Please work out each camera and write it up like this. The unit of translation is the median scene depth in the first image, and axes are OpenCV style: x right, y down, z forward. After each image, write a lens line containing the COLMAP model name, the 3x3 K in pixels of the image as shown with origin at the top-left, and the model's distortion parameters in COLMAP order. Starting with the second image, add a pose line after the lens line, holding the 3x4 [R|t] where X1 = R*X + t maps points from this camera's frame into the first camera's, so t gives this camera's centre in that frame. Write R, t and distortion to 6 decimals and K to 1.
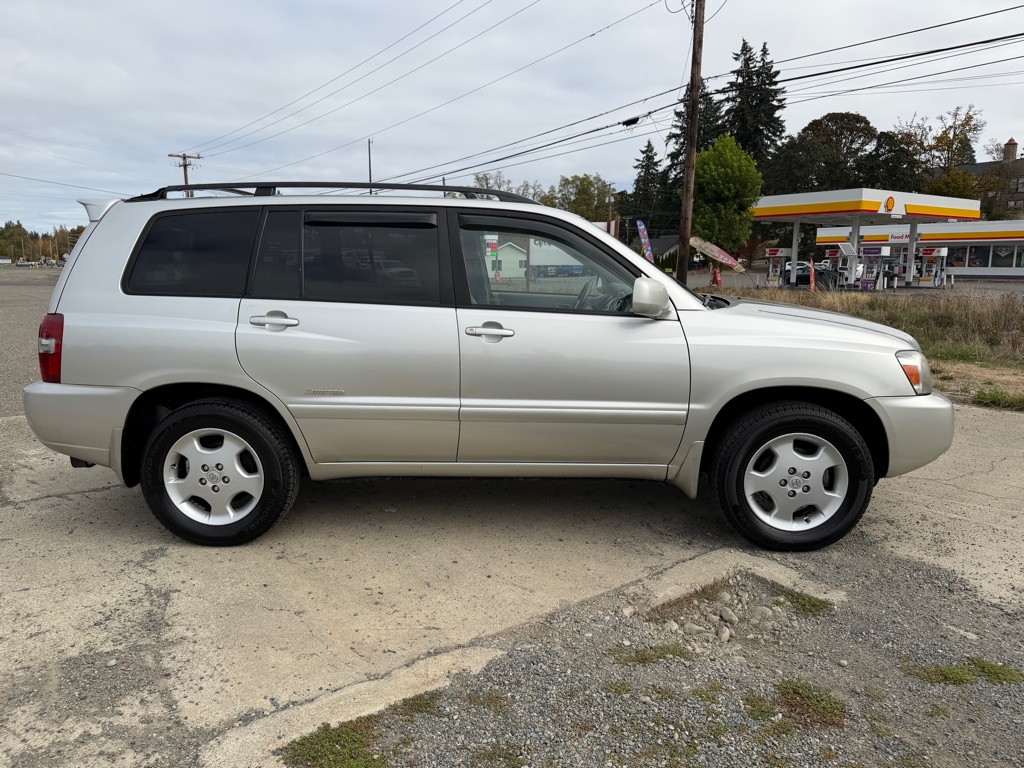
lens RADIAL K [[714.4, 0, 512.0], [0, 714.4, 399.2], [0, 0, 1]] dist [0.041235, -0.058920]
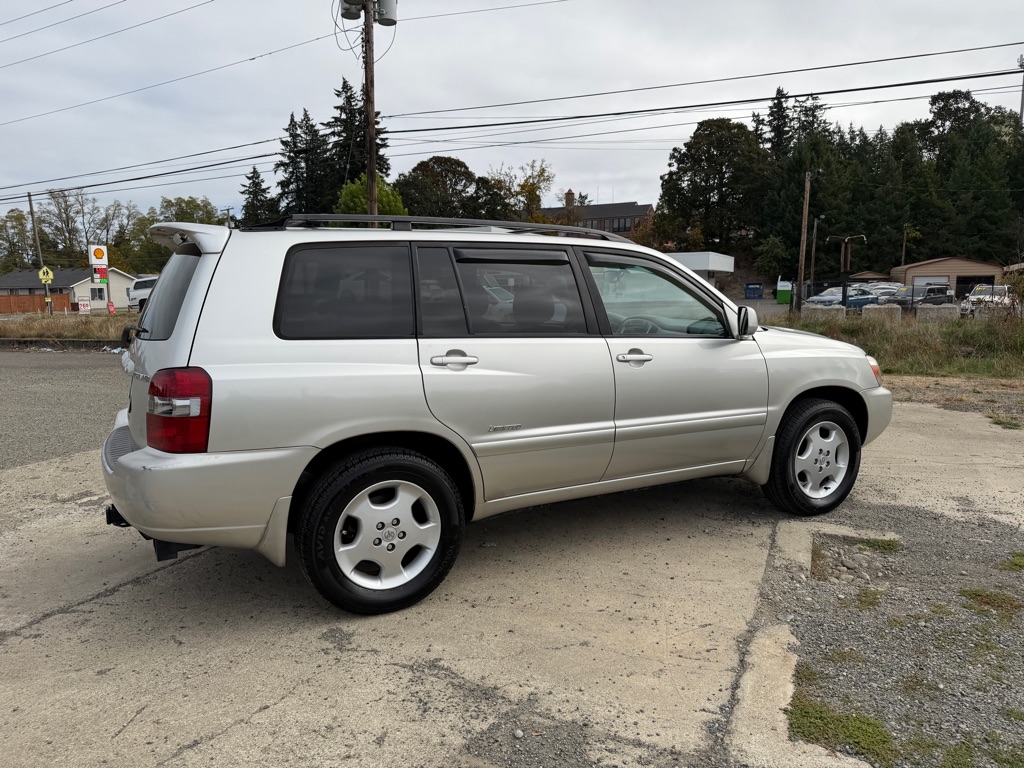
lens RADIAL K [[714.4, 0, 512.0], [0, 714.4, 399.2], [0, 0, 1]] dist [0.041235, -0.058920]
pose [[0.867680, -0.083529, 0.490055, -0.705427], [0.102279, 0.994689, -0.011549, -0.035622], [-0.486488, 0.060143, 0.871615, 0.126409]]
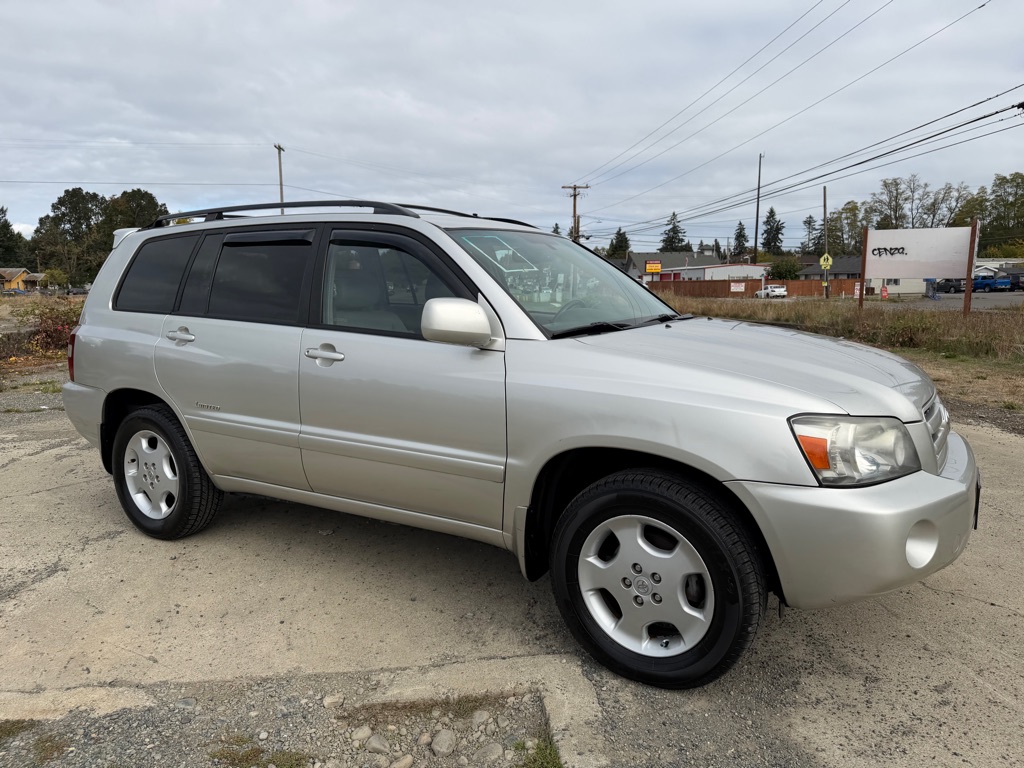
lens RADIAL K [[720.2, 0, 514.1], [0, 720.2, 379.1], [0, 0, 1]] dist [0.003517, -0.008161]
pose [[0.865964, 0.060690, -0.496411, 0.609090], [-0.085949, 0.995901, -0.028178, -0.054720], [0.492666, 0.067067, 0.867630, 0.299899]]
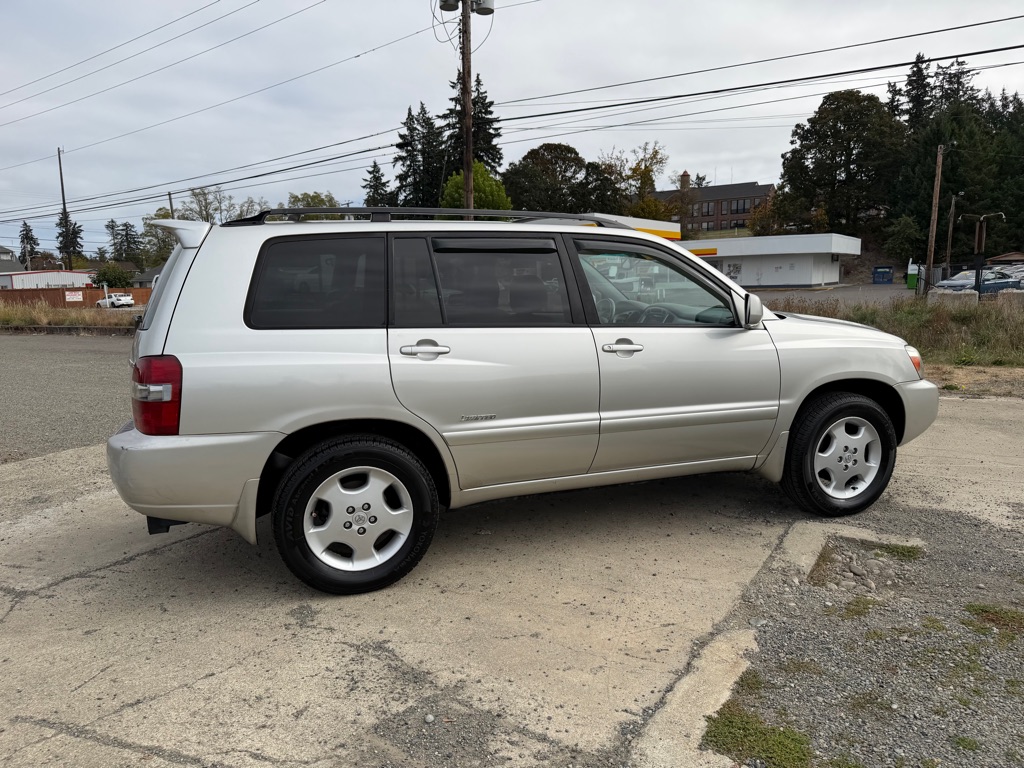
lens RADIAL K [[714.4, 0, 512.0], [0, 714.4, 399.2], [0, 0, 1]] dist [0.041235, -0.058920]
pose [[0.933910, -0.078310, 0.348826, -0.540328], [0.087123, 0.996151, -0.009624, -0.020799], [-0.346729, 0.039379, 0.937138, 0.049417]]
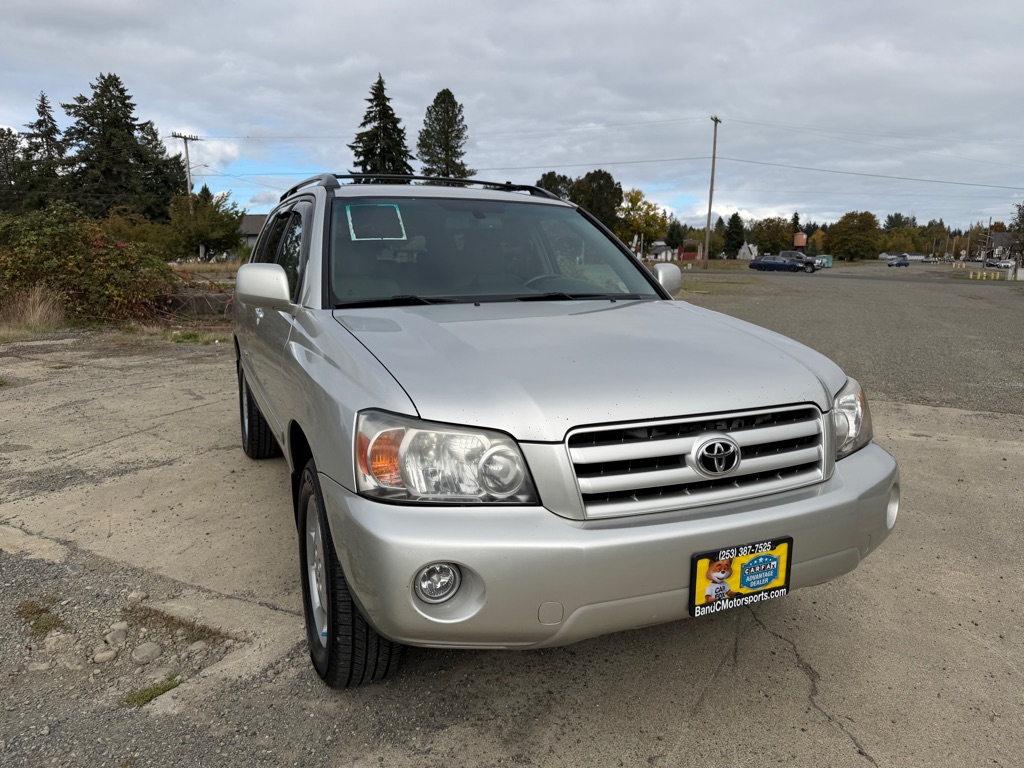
lens RADIAL K [[714.4, 0, 512.0], [0, 714.4, 399.2], [0, 0, 1]] dist [0.041235, -0.058920]
pose [[0.437611, 0.179770, -0.881011, 1.015347], [-0.177172, 0.977841, 0.111524, -0.144371], [0.881537, 0.107286, 0.459764, 0.810468]]
